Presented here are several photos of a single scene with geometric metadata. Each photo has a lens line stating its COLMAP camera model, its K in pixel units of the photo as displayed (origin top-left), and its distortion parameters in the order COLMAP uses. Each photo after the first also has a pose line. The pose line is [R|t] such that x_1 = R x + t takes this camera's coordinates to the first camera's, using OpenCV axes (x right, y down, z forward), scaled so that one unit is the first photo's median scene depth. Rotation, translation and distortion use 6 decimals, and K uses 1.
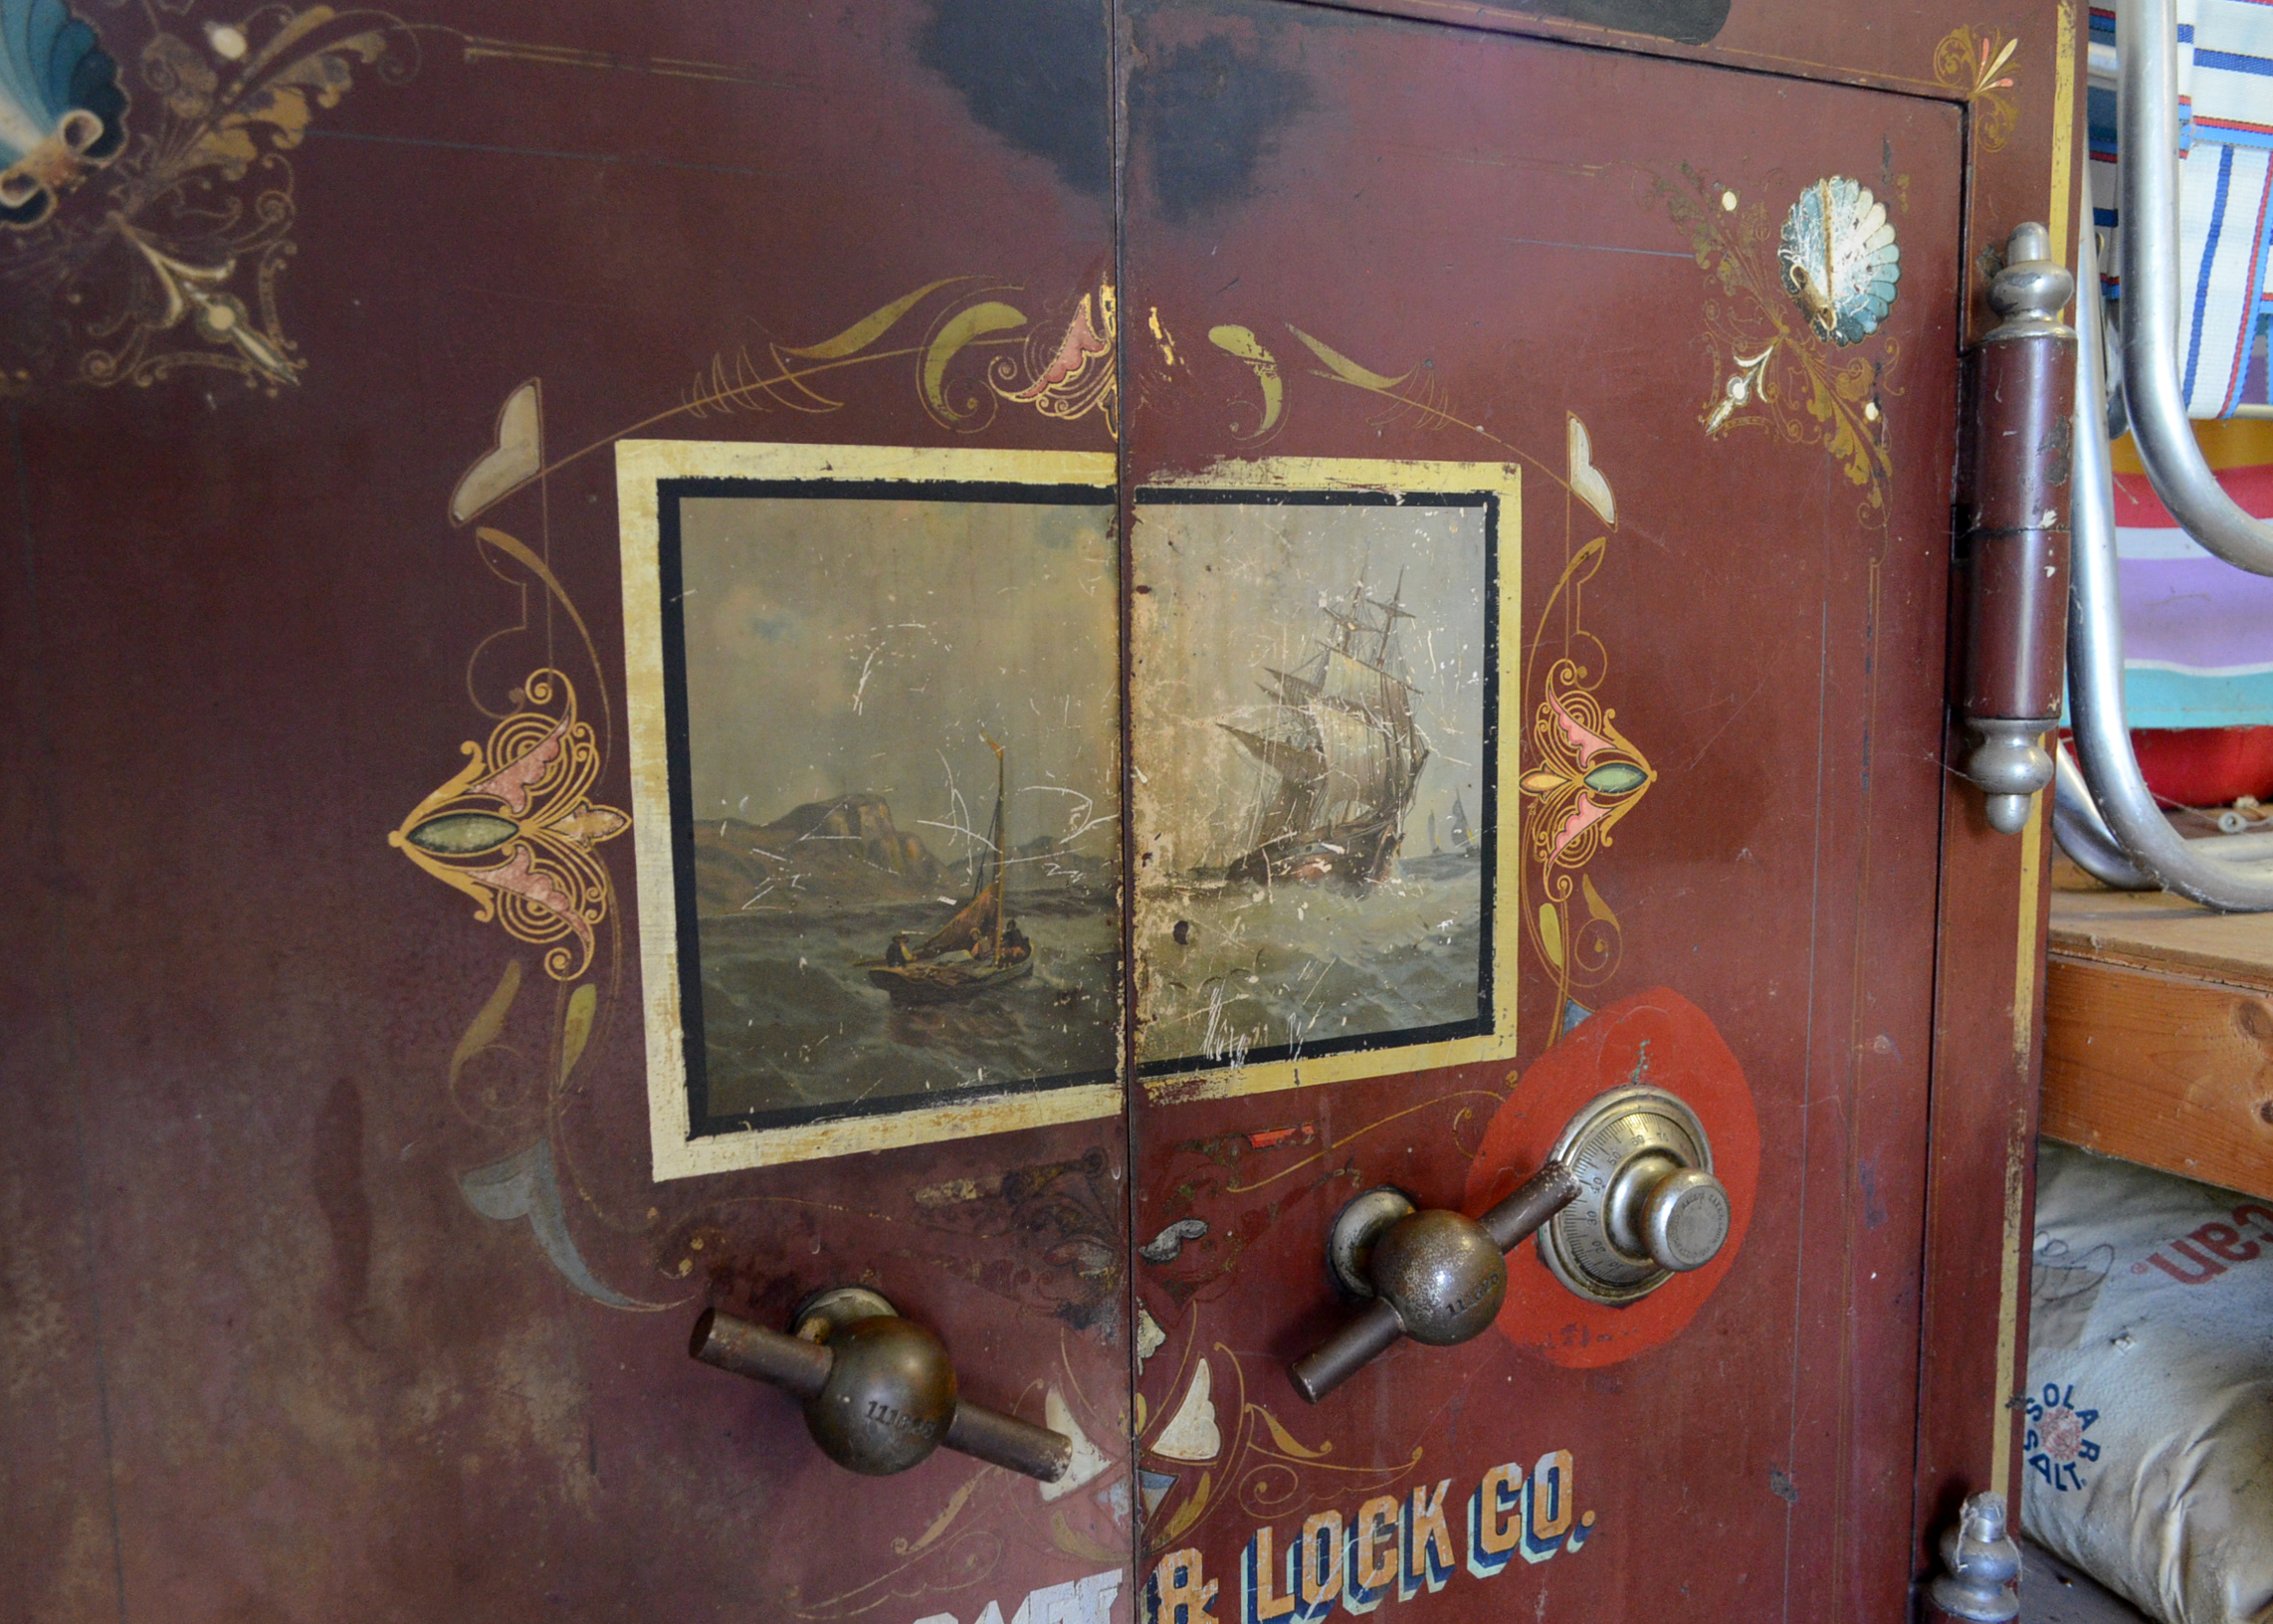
lens RADIAL K [[1881.0, 0, 1163.8], [0, 1881.0, 820.6], [0, 0, 1]] dist [-0.011277, 0.004318]
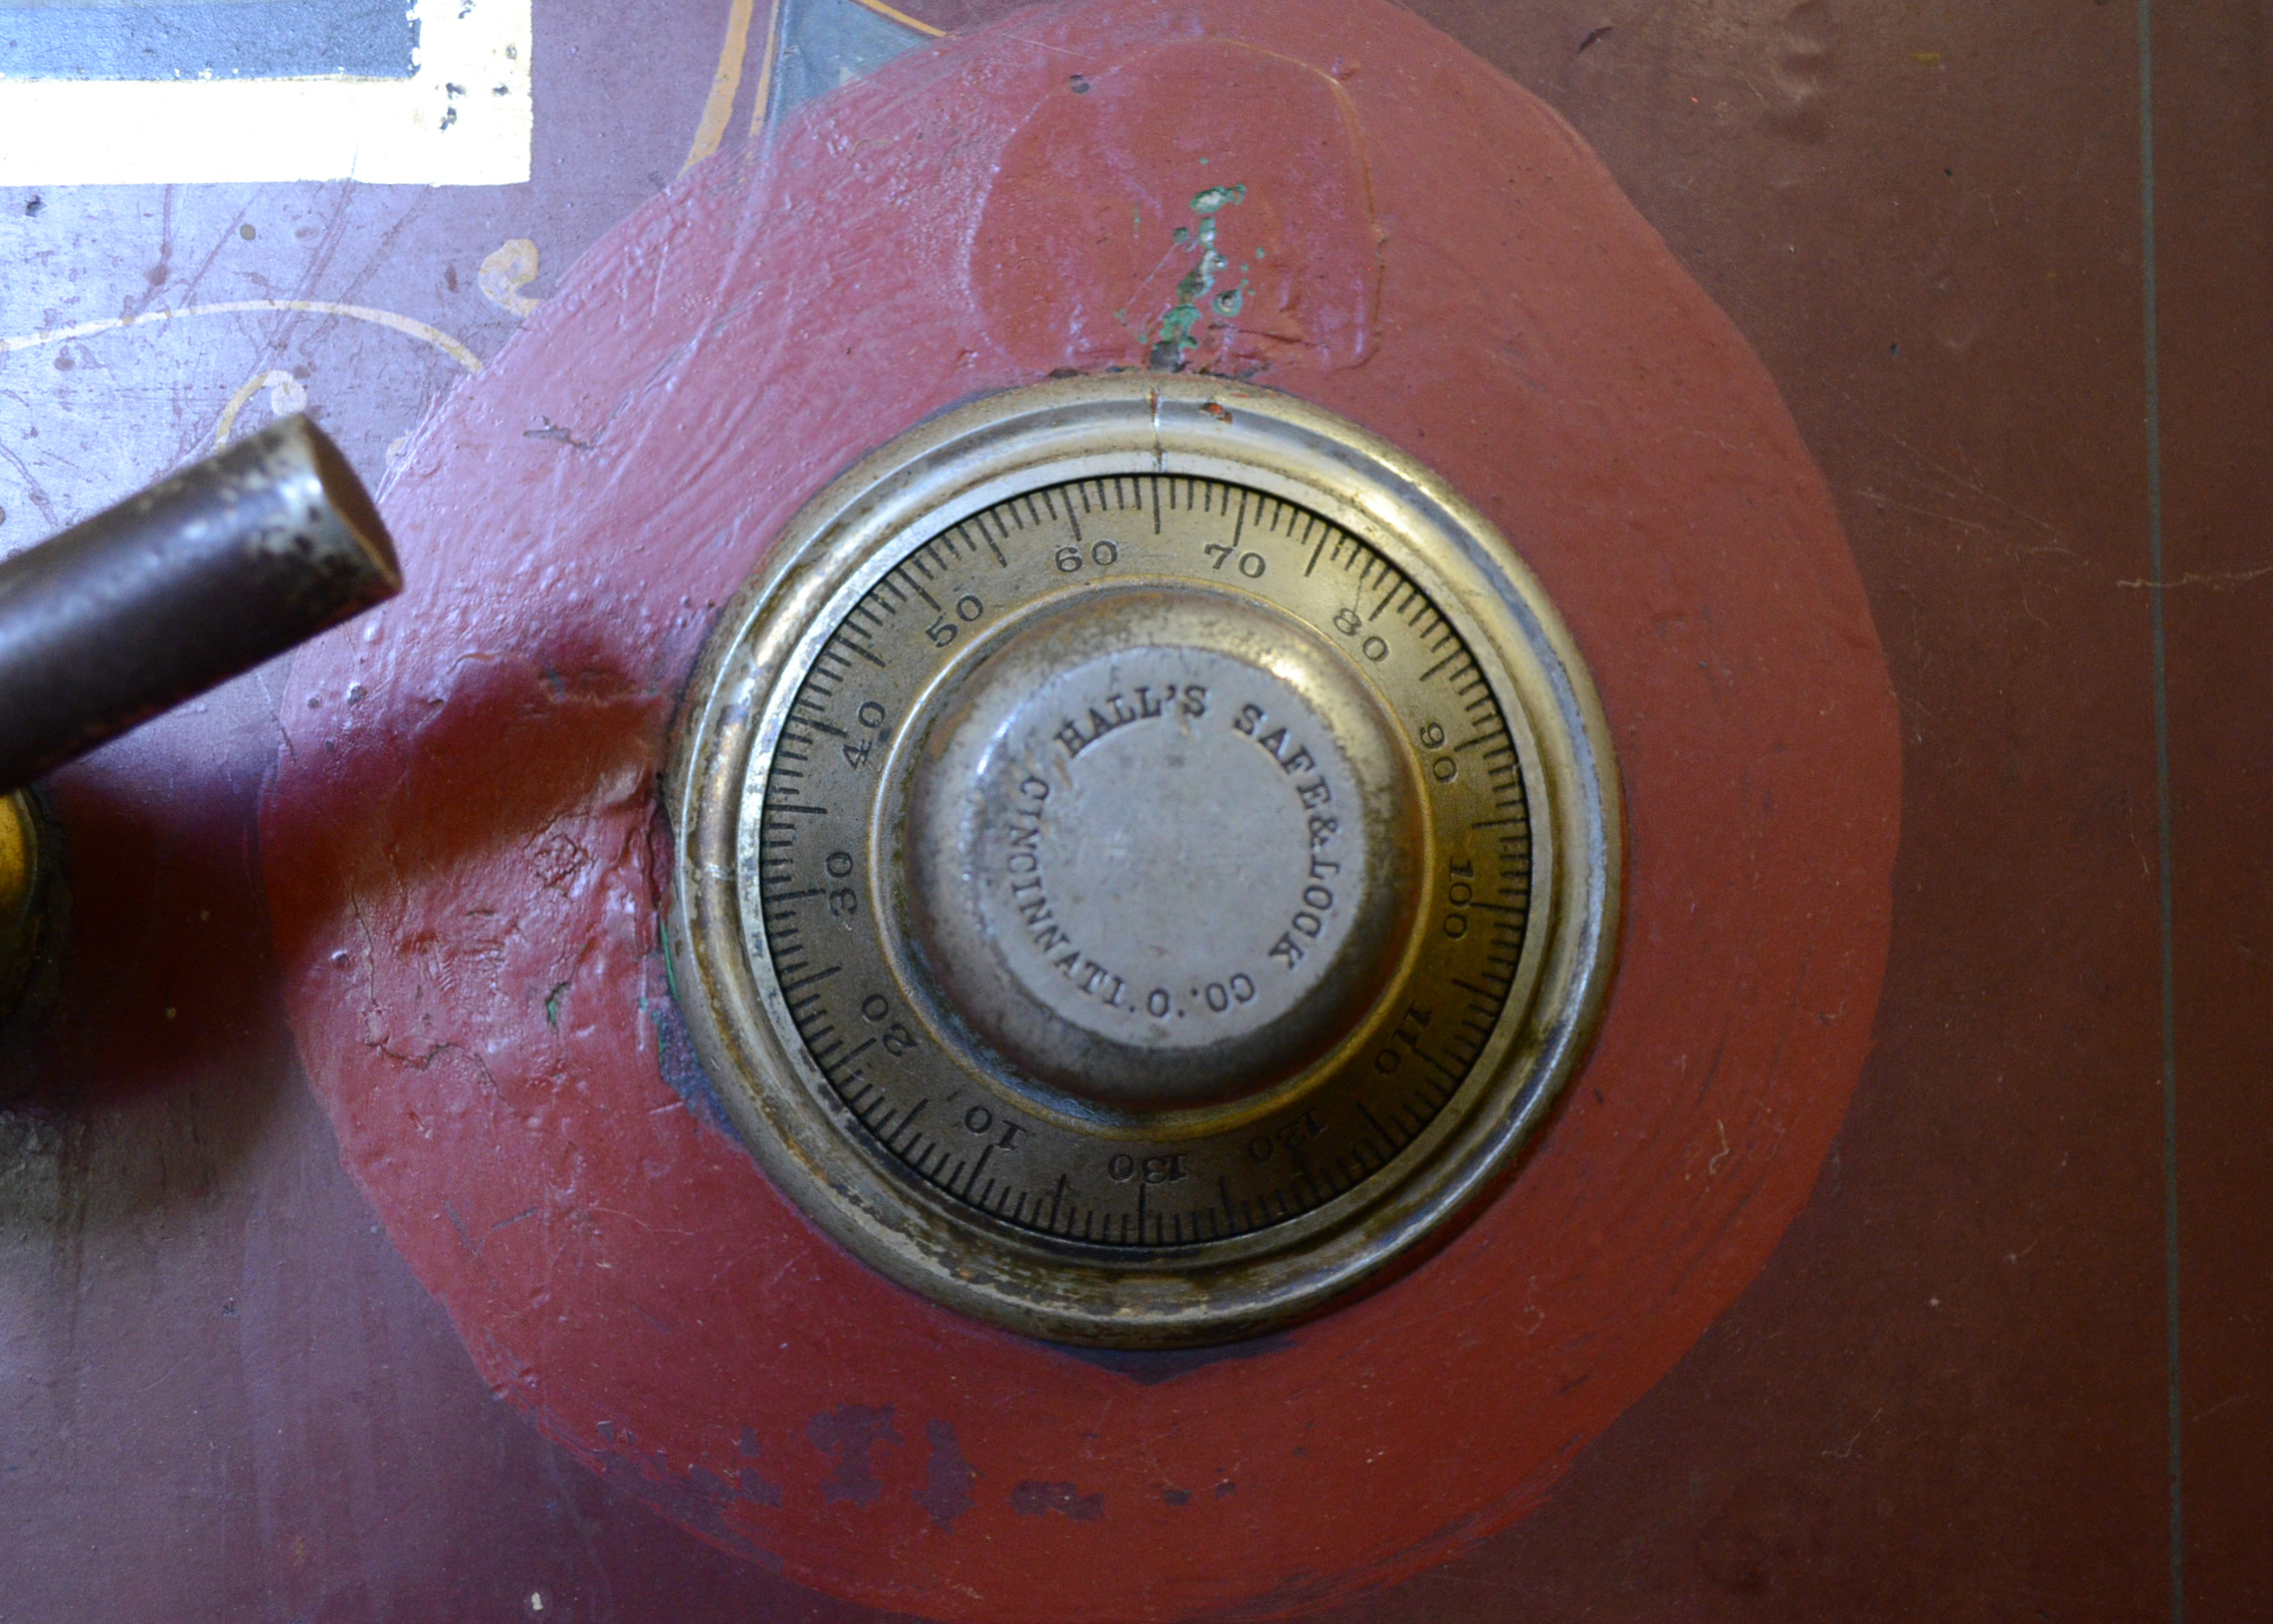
lens RADIAL K [[2604.6, 0, 1149.6], [0, 2604.6, 826.8], [0, 0, 1]] dist [-0.004739, -0.030545]
pose [[0.915642, -0.023815, -0.401288, 0.434265], [-0.036218, 0.989297, -0.141353, 0.278865], [0.400359, 0.143963, 0.904979, 0.828730]]
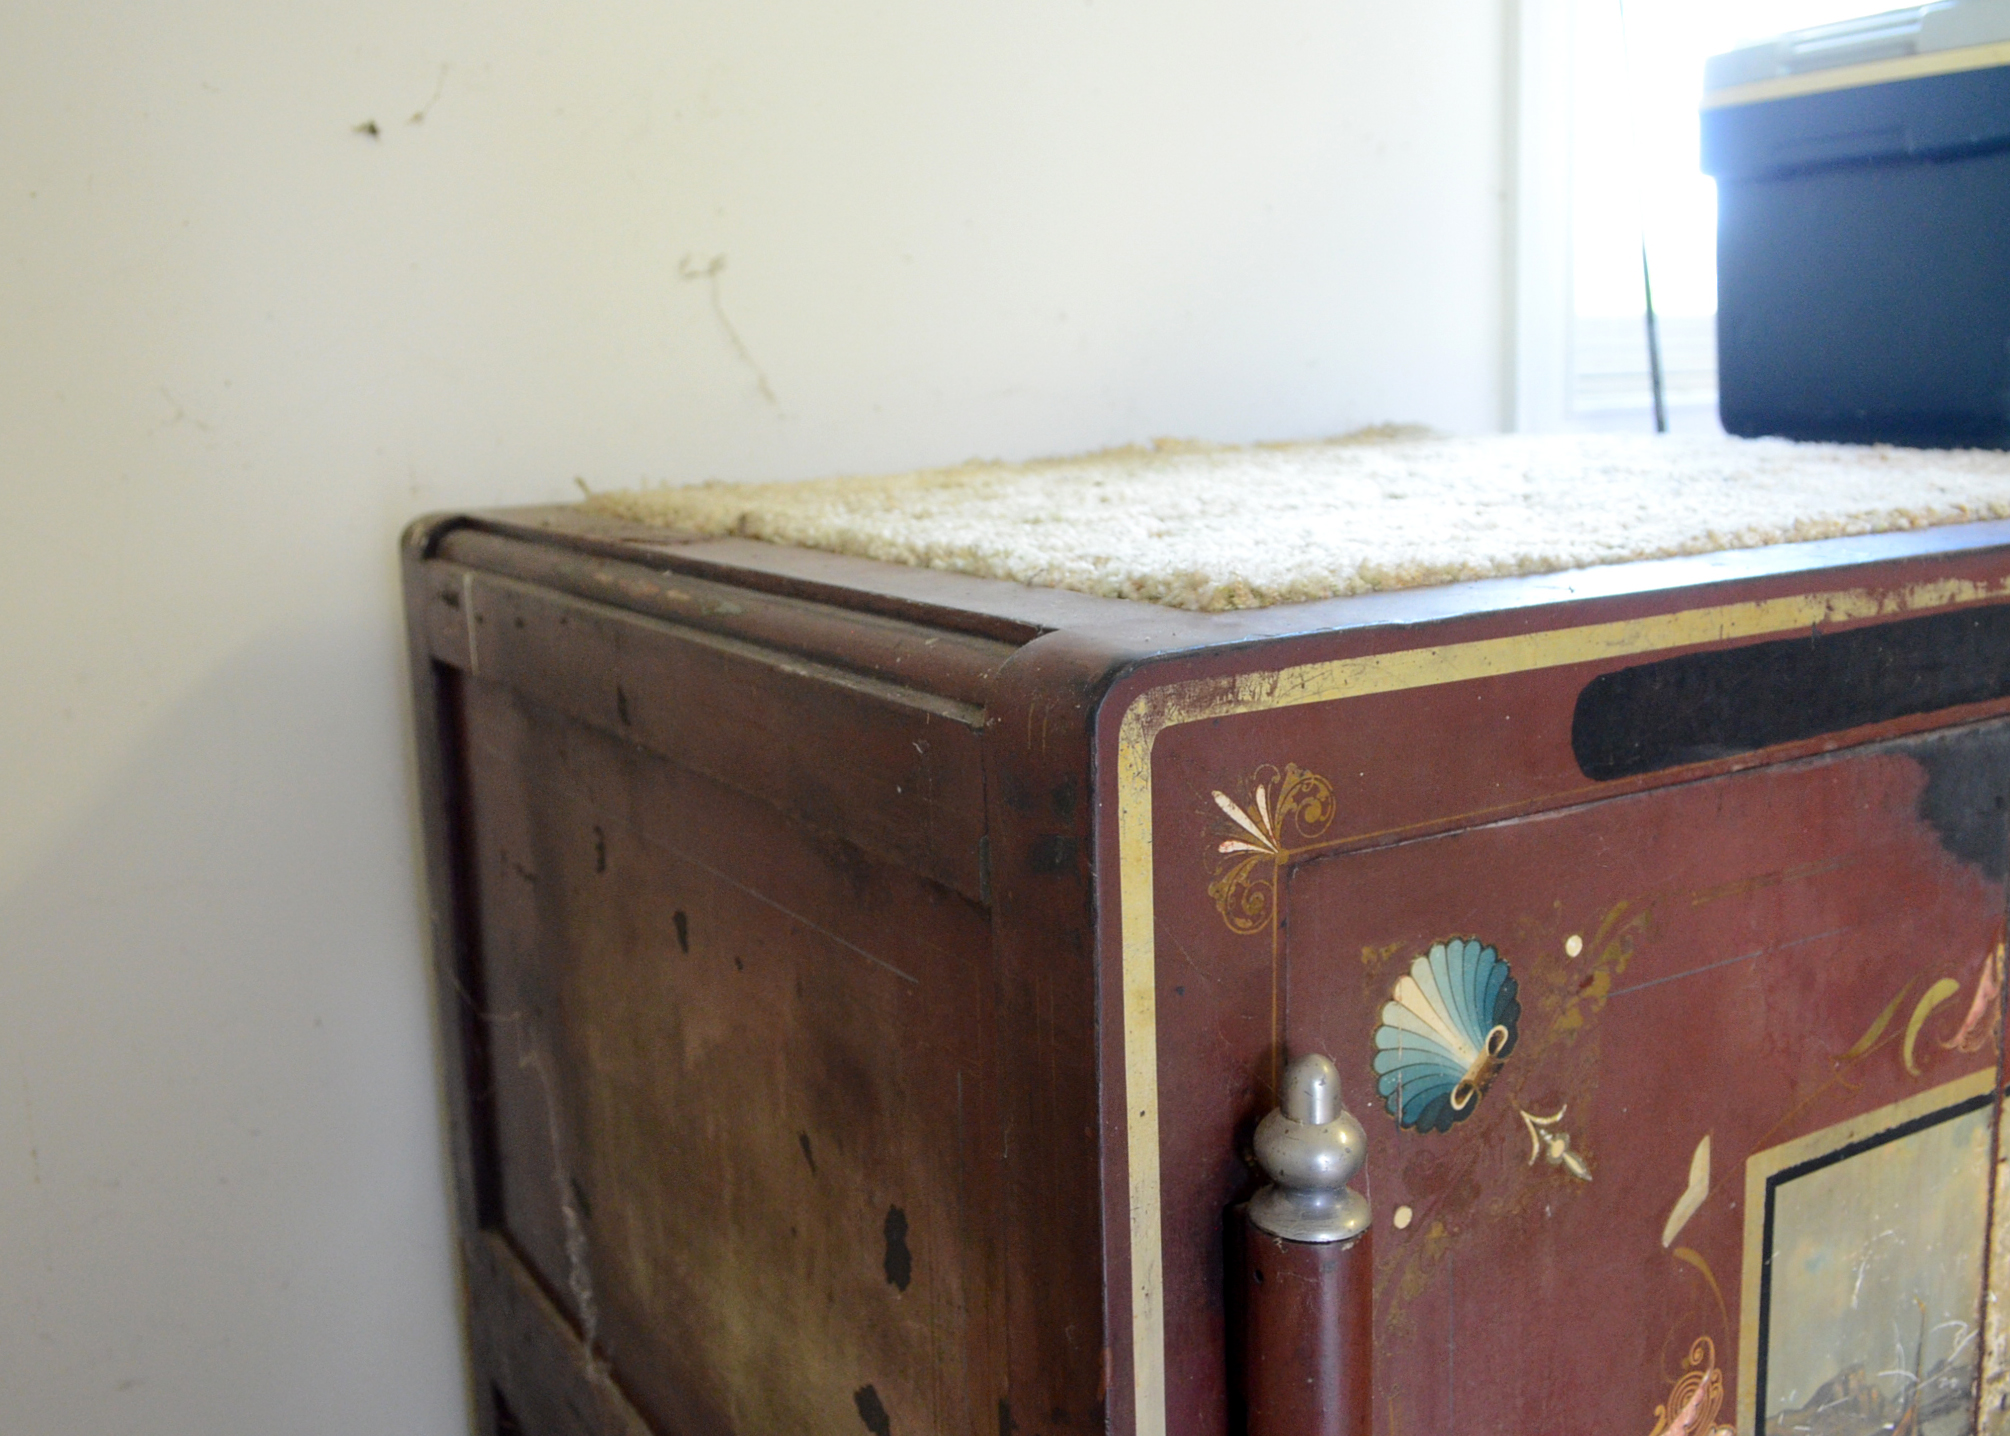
lens RADIAL K [[1845.3, 0, 1033.5], [0, 1845.3, 694.1], [0, 0, 1]] dist [-0.005432, -0.001966]
pose [[0.995472, -0.033844, 0.088823, -0.749035], [0.029258, 0.998196, 0.052429, -0.511029], [-0.090437, -0.049593, 0.994667, -0.167021]]
